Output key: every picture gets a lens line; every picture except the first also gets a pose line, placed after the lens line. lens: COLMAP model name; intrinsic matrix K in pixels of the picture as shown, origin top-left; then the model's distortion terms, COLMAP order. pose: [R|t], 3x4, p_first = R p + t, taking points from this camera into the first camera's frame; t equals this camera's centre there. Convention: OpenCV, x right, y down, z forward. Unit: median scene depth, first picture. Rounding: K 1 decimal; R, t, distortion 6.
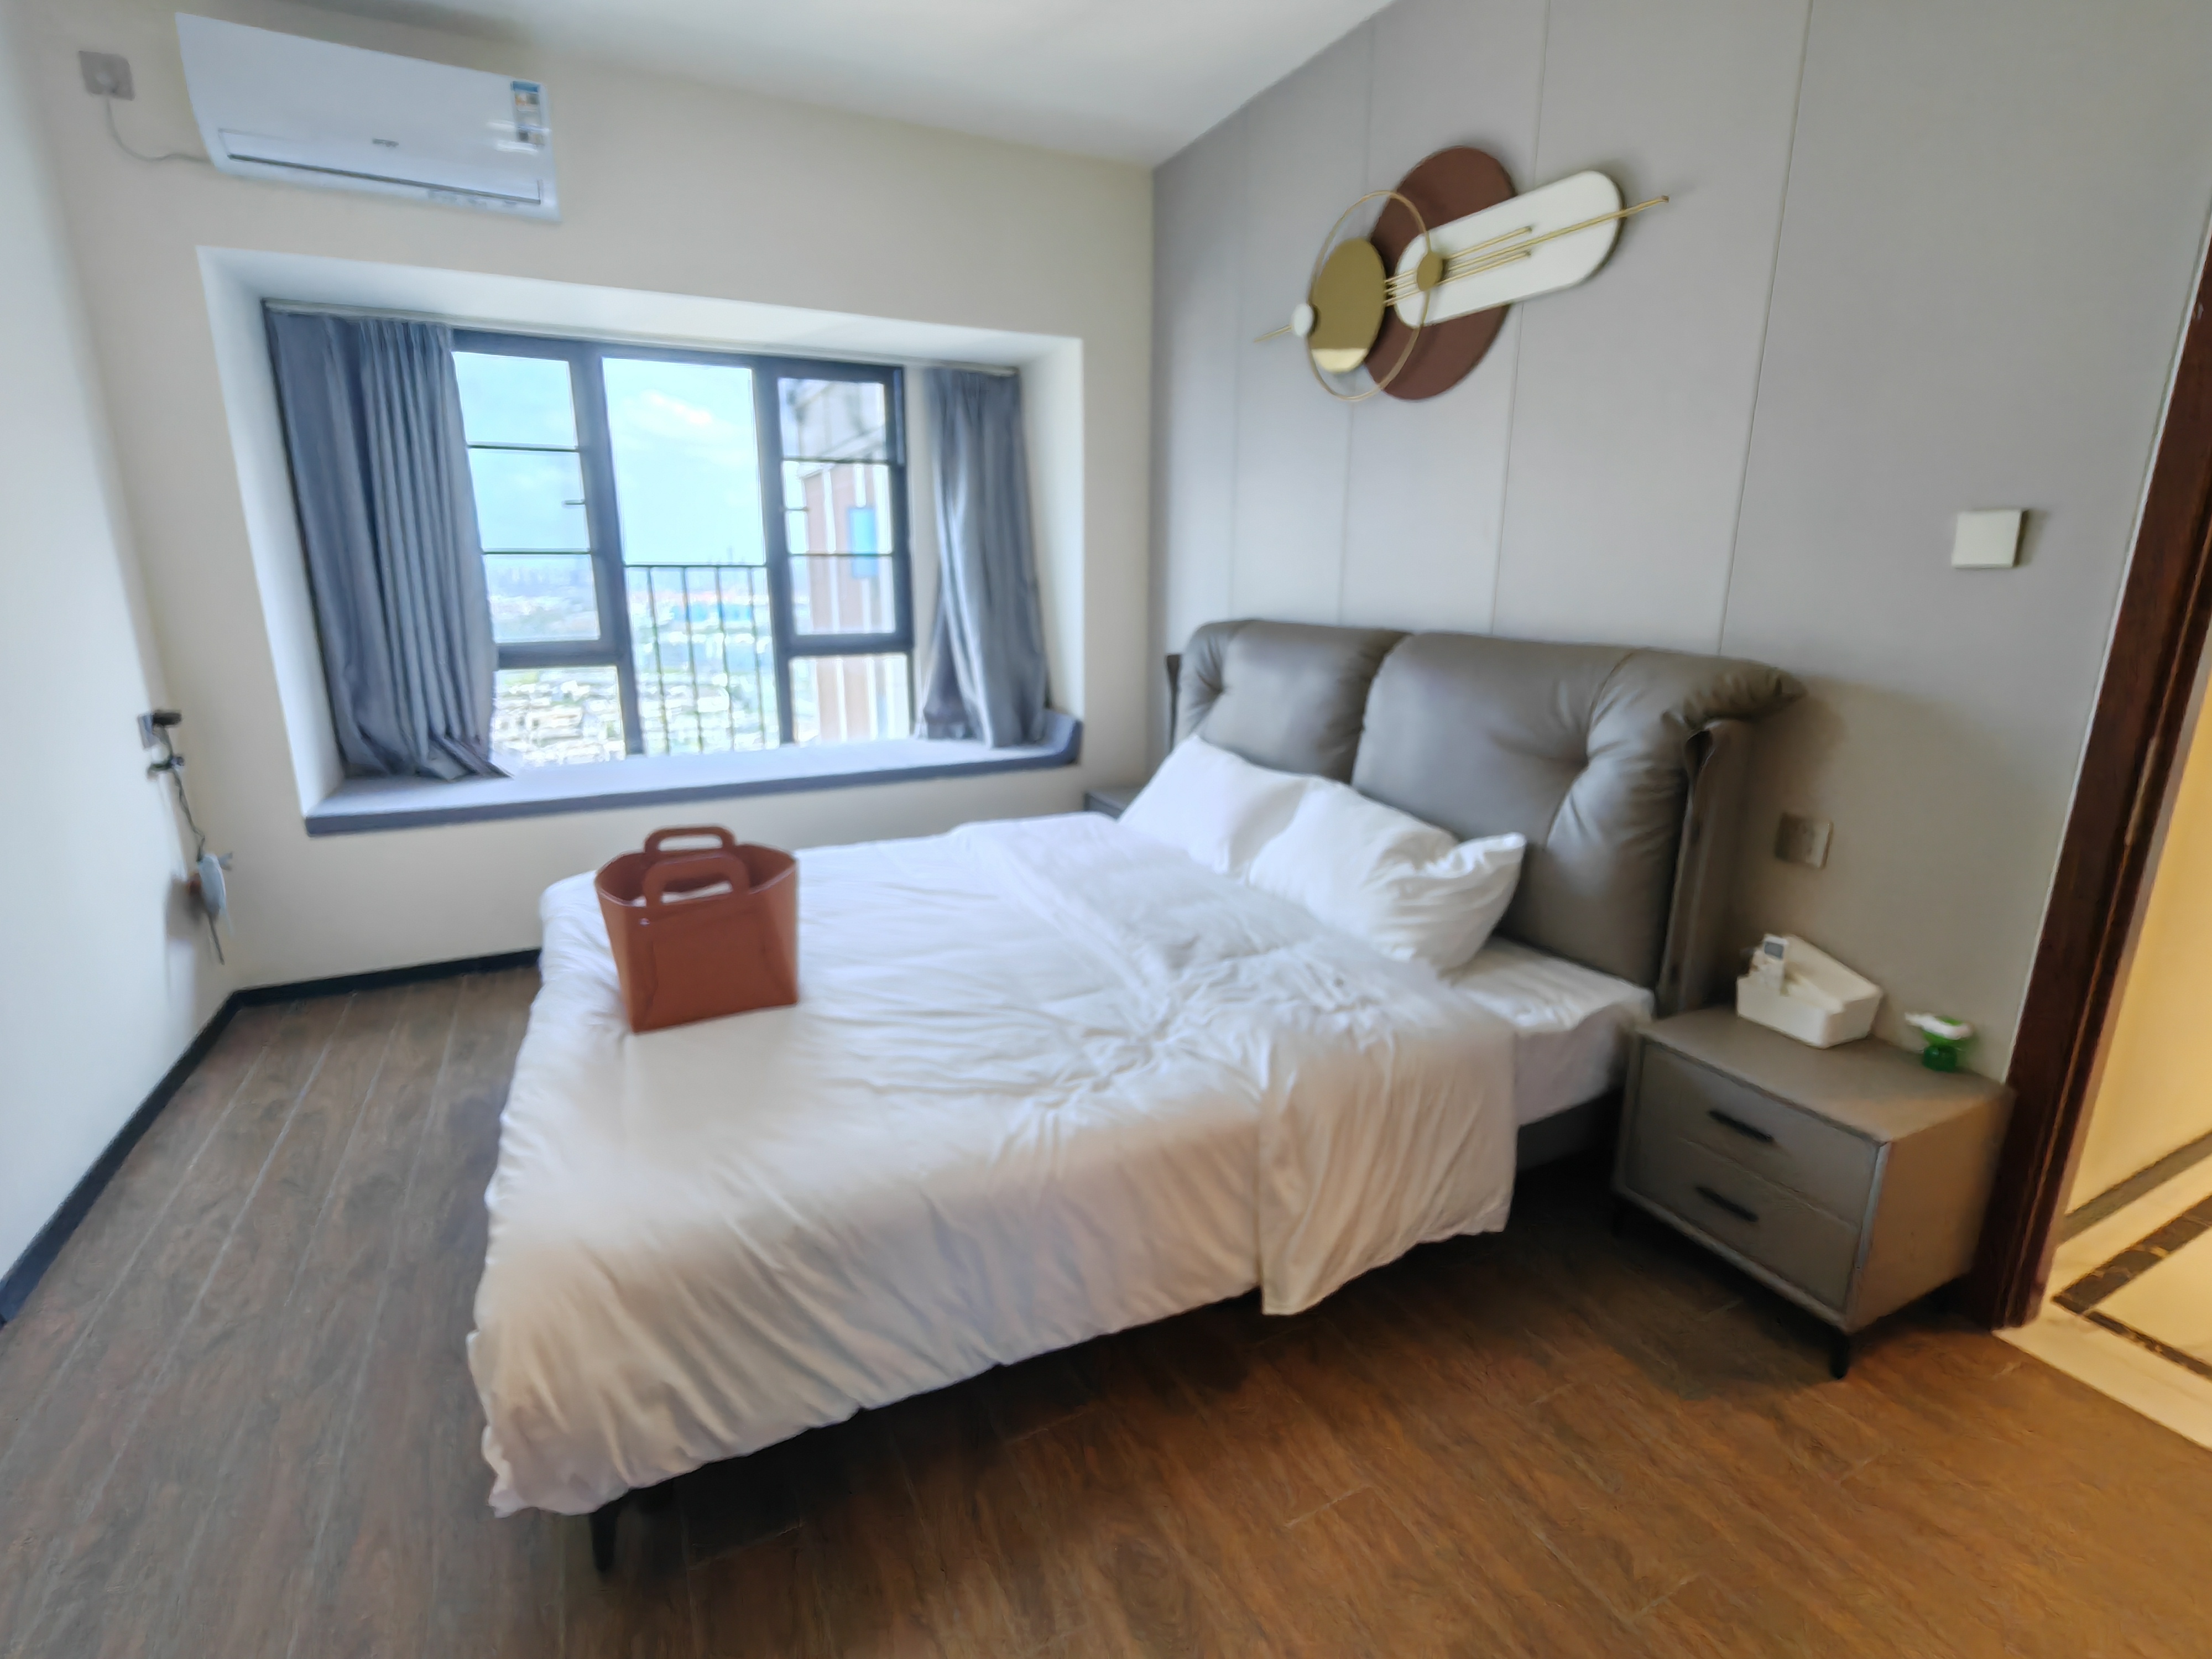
lens RADIAL K [[1015.0, 0, 1107.5], [0, 1015.0, 826.8], [0, 0, 1]] dist [-0.001045, -0.000083]
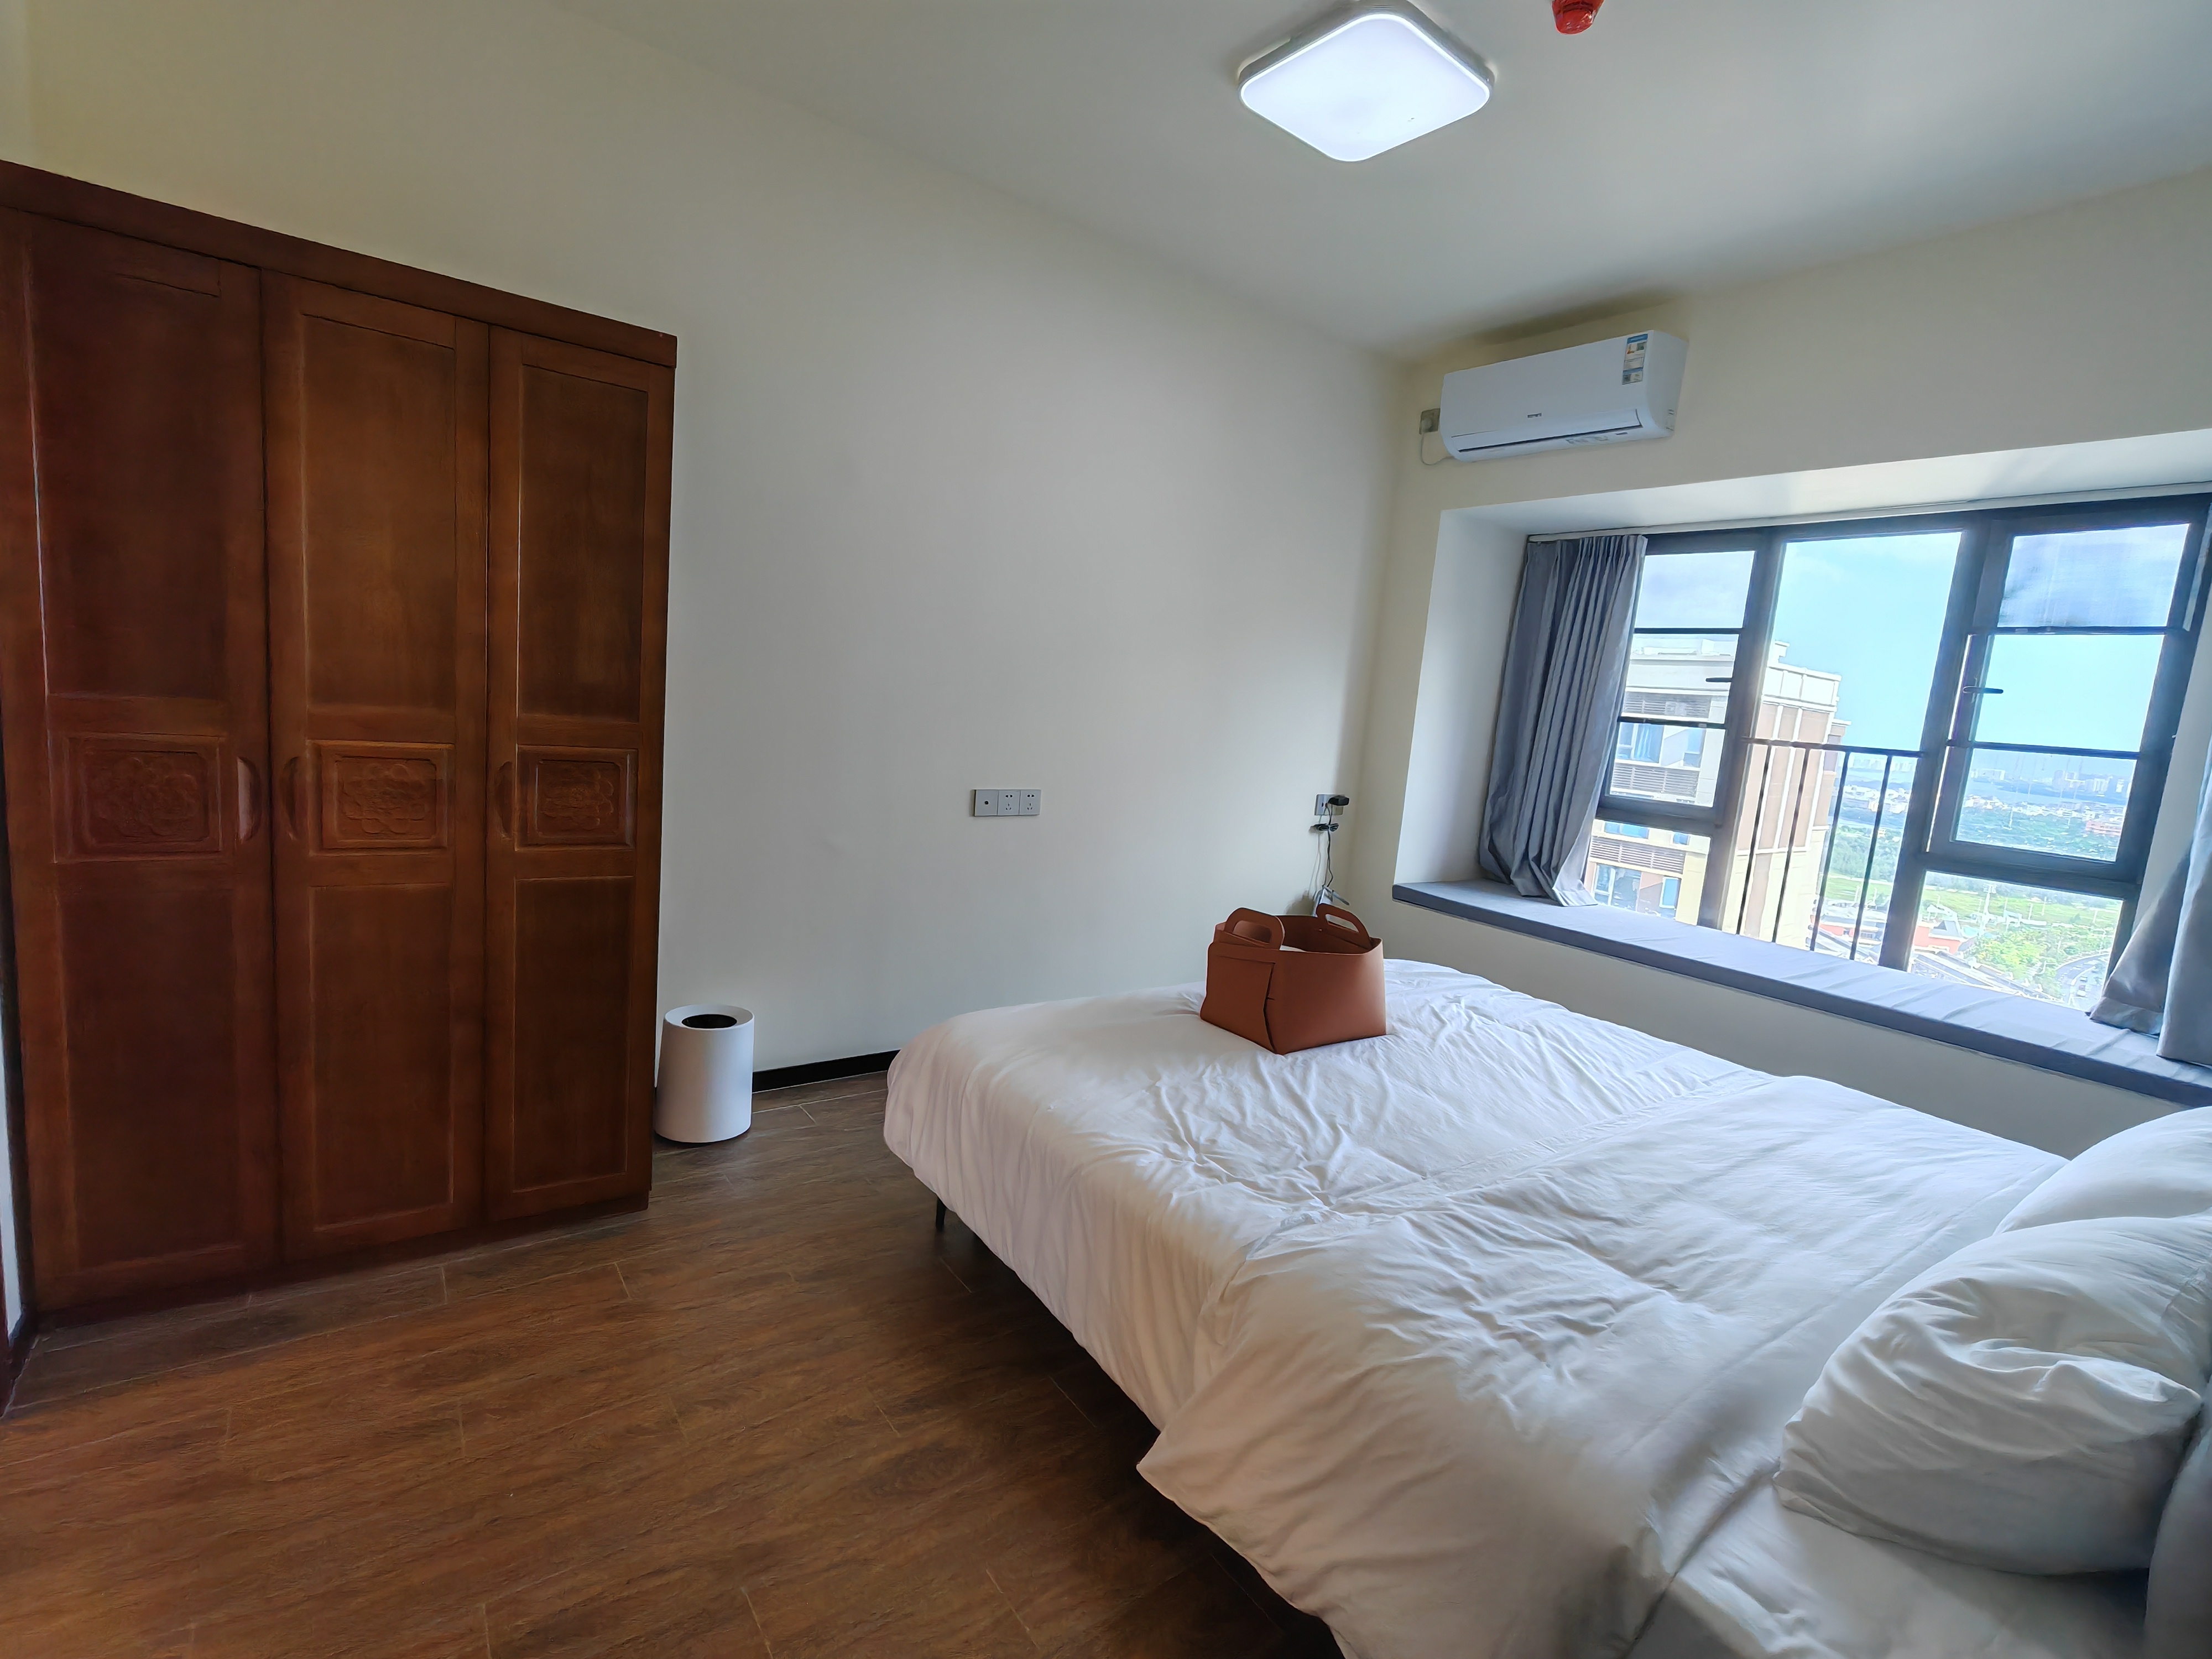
lens RADIAL K [[1015.0, 0, 1112.9], [0, 1015.0, 832.2], [0, 0, 1]] dist [-0.001045, -0.000083]
pose [[0.165631, 0.147127, -0.975151, 0.611755], [-0.325827, 0.941446, 0.086700, -0.086867], [0.930808, 0.303371, 0.203870, 0.376582]]
